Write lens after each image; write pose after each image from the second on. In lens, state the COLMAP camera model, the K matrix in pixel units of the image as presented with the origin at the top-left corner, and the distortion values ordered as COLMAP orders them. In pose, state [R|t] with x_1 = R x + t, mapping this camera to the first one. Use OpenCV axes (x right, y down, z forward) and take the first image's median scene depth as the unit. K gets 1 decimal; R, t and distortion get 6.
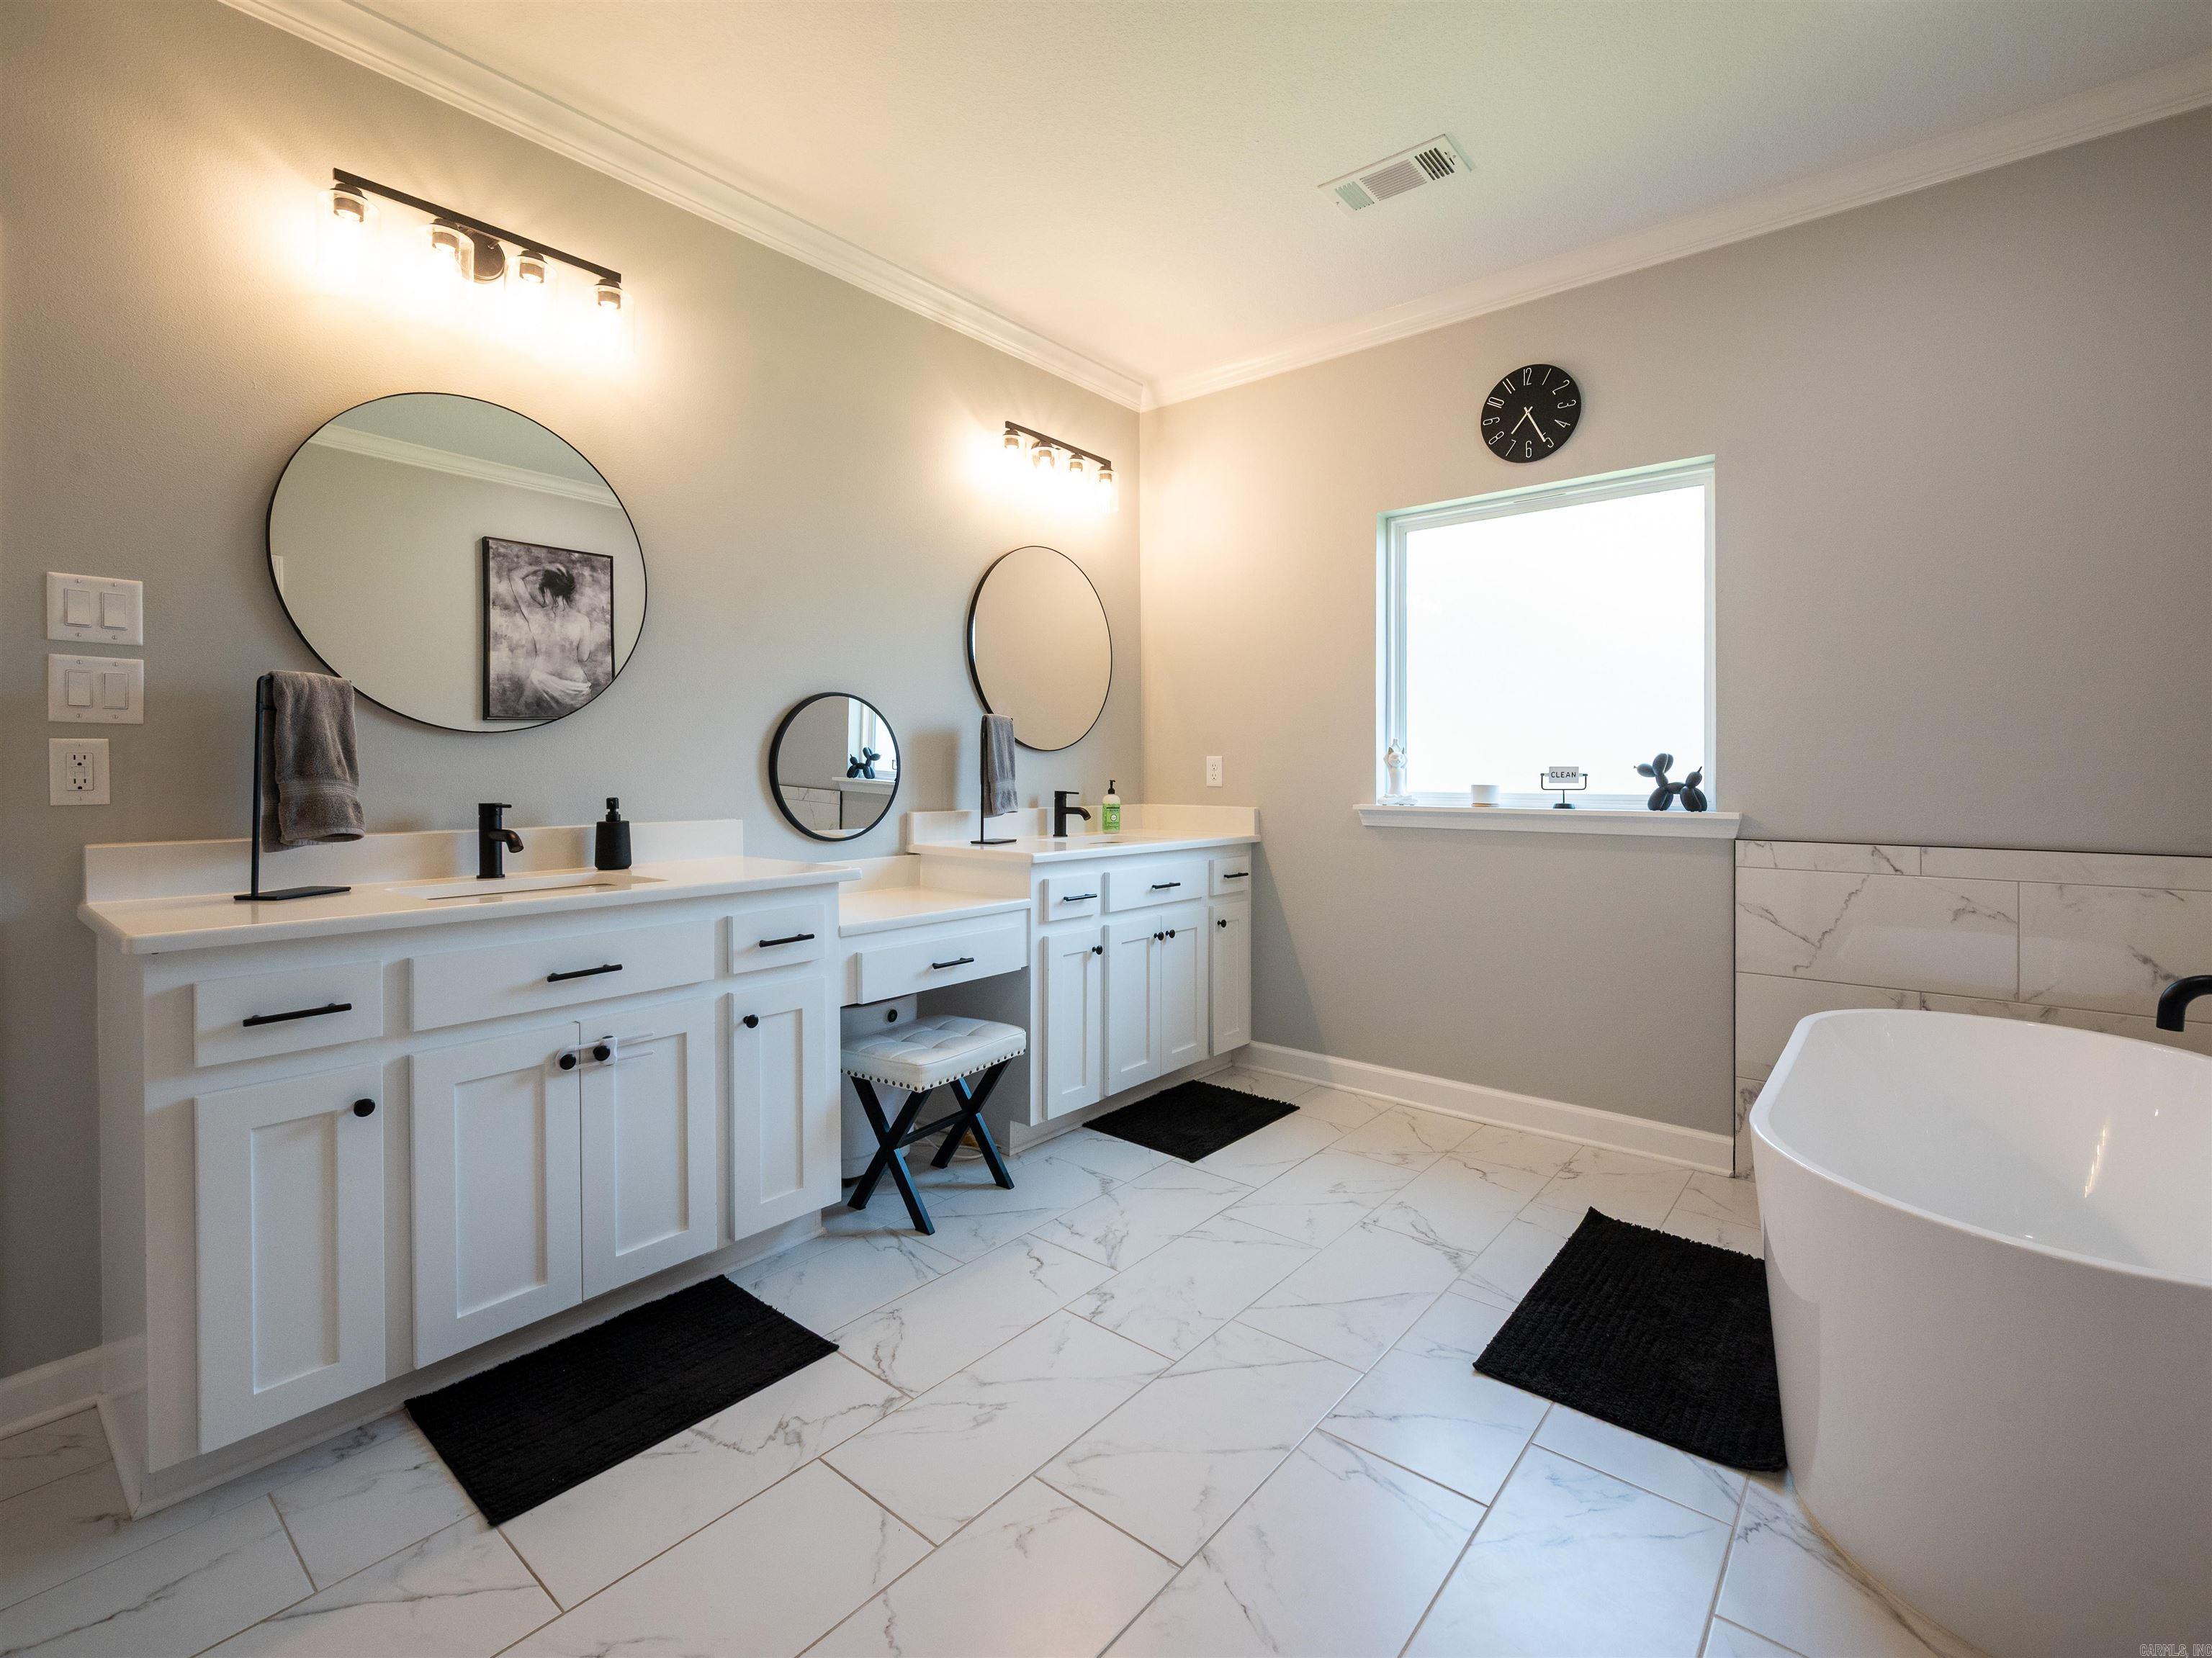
lens RADIAL K [[1007.0, 0, 1088.0], [0, 1007.0, 781.3], [0, 0, 1]] dist [0.001983, 0.000375]
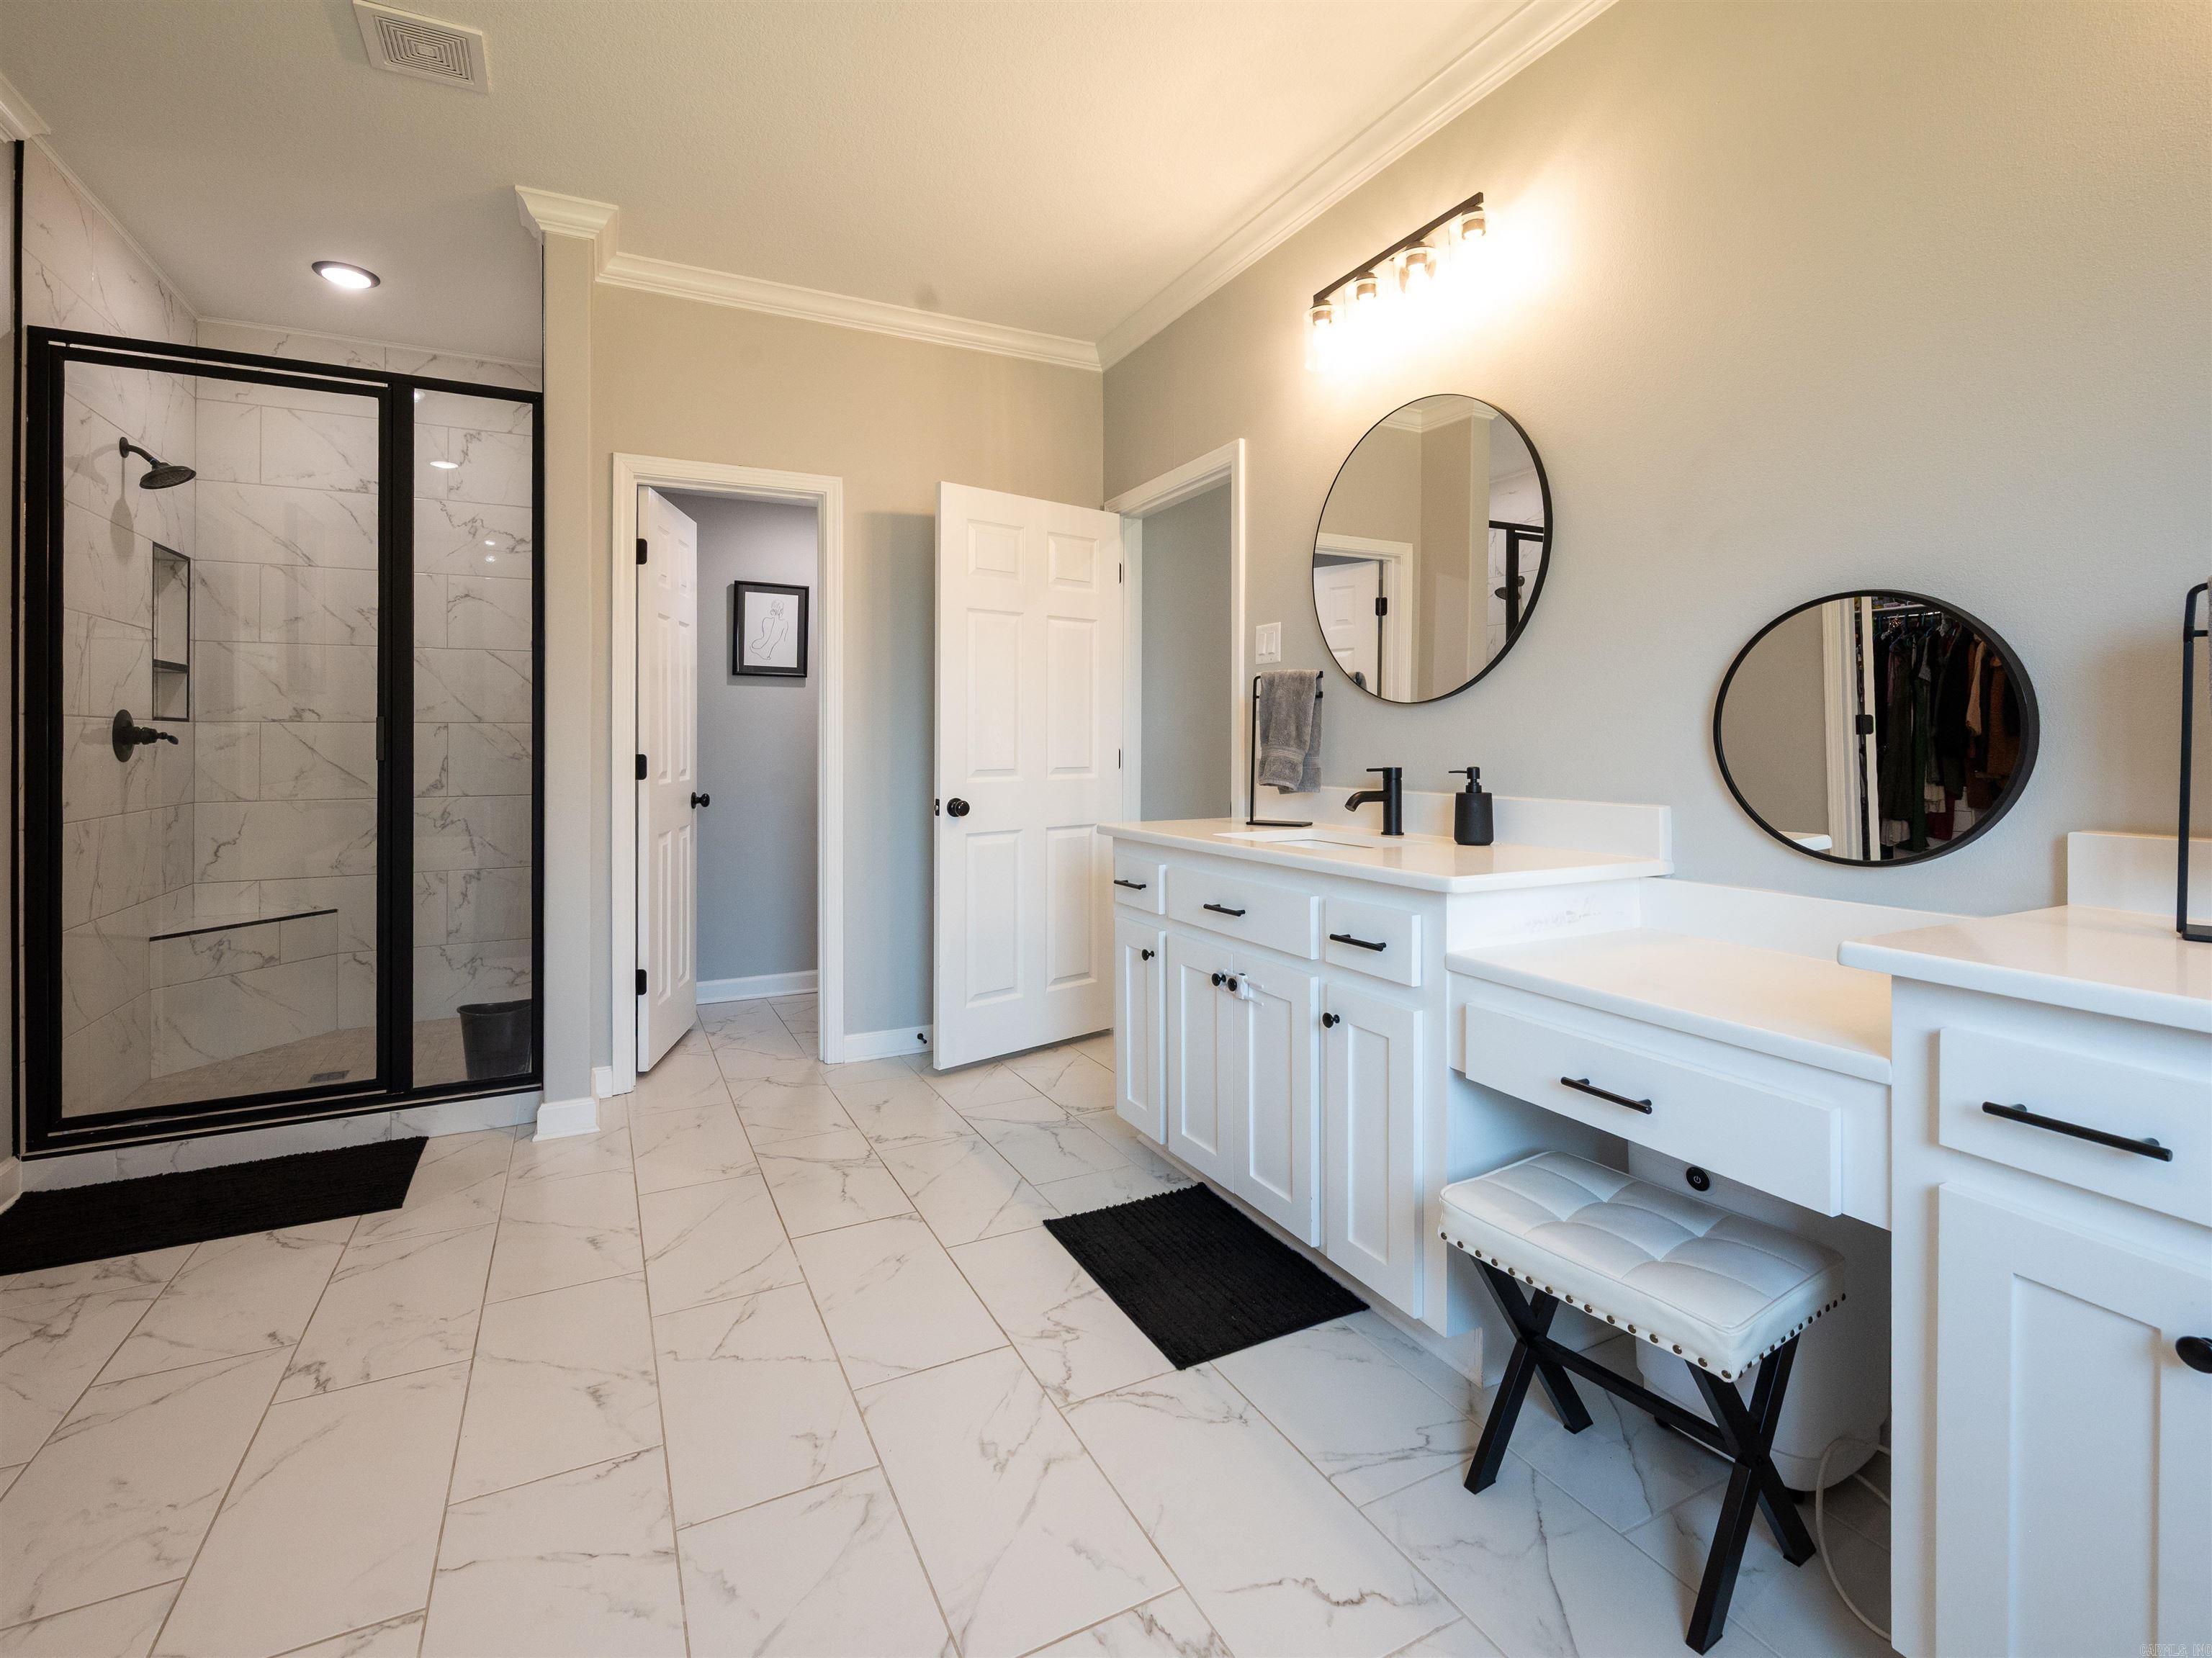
lens RADIAL K [[973.8, 0, 1073.1], [0, 973.8, 745.8], [0, 0, 1]] dist [0.014193, 0.000096]
pose [[-0.386391, 0.004739, -0.922323, 0.610196], [-0.006631, 0.999947, 0.007915, -0.009666], [0.922311, 0.009174, -0.386339, 1.258890]]
